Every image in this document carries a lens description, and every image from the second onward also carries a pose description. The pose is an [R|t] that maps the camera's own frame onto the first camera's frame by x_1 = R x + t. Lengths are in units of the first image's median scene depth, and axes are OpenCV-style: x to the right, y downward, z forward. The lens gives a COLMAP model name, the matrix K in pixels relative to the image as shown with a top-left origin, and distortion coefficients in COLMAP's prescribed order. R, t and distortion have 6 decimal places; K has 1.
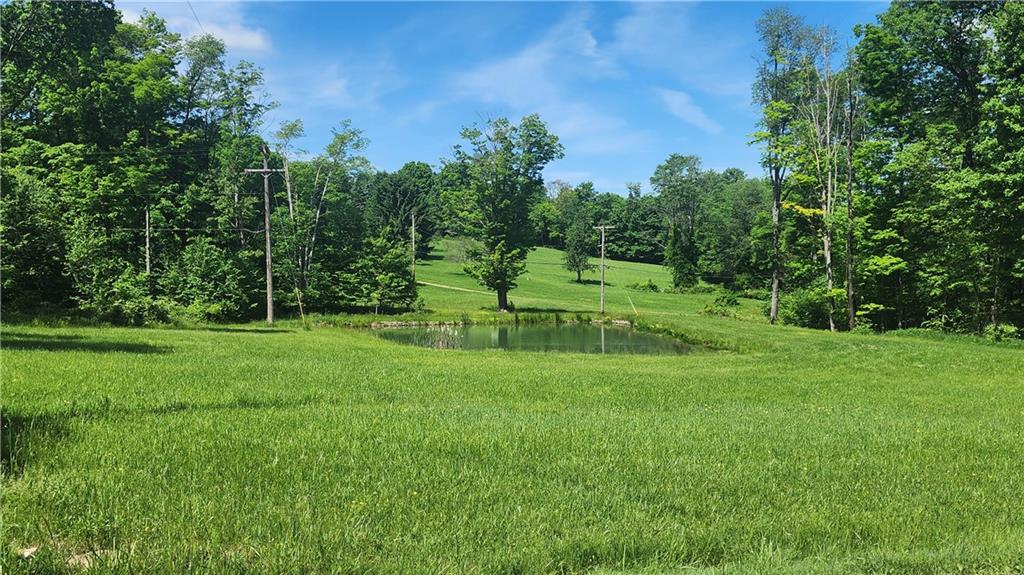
lens RADIAL K [[754.0, 0, 512.0], [0, 754.0, 290.8], [0, 0, 1]] dist [0.071598, 0.000582]
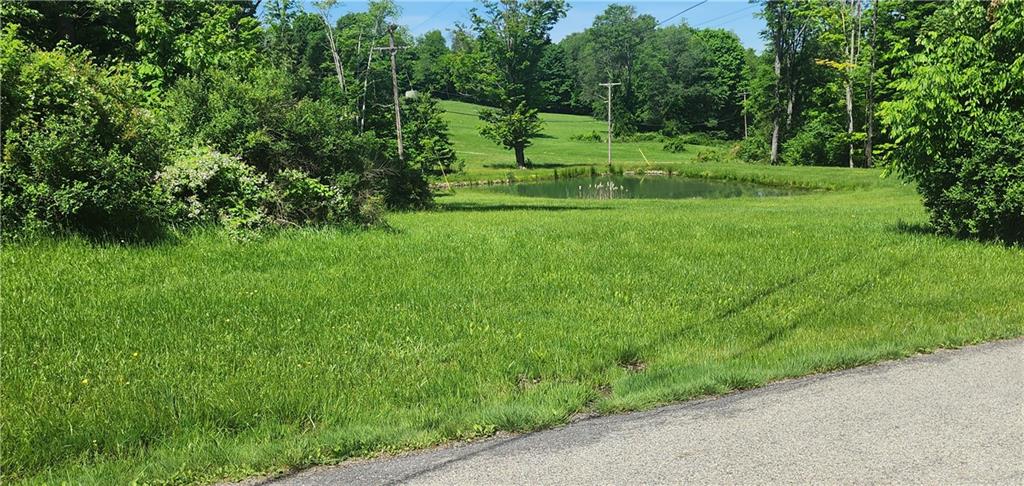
lens RADIAL K [[773.8, 0, 511.9], [0, 773.8, 241.2], [0, 0, 1]] dist [0.070093, 0.001304]
pose [[0.986697, -0.066782, 0.148218, -0.197790], [0.047890, 0.990674, 0.127556, -0.011092], [-0.155354, -0.118761, 0.980694, -0.084294]]
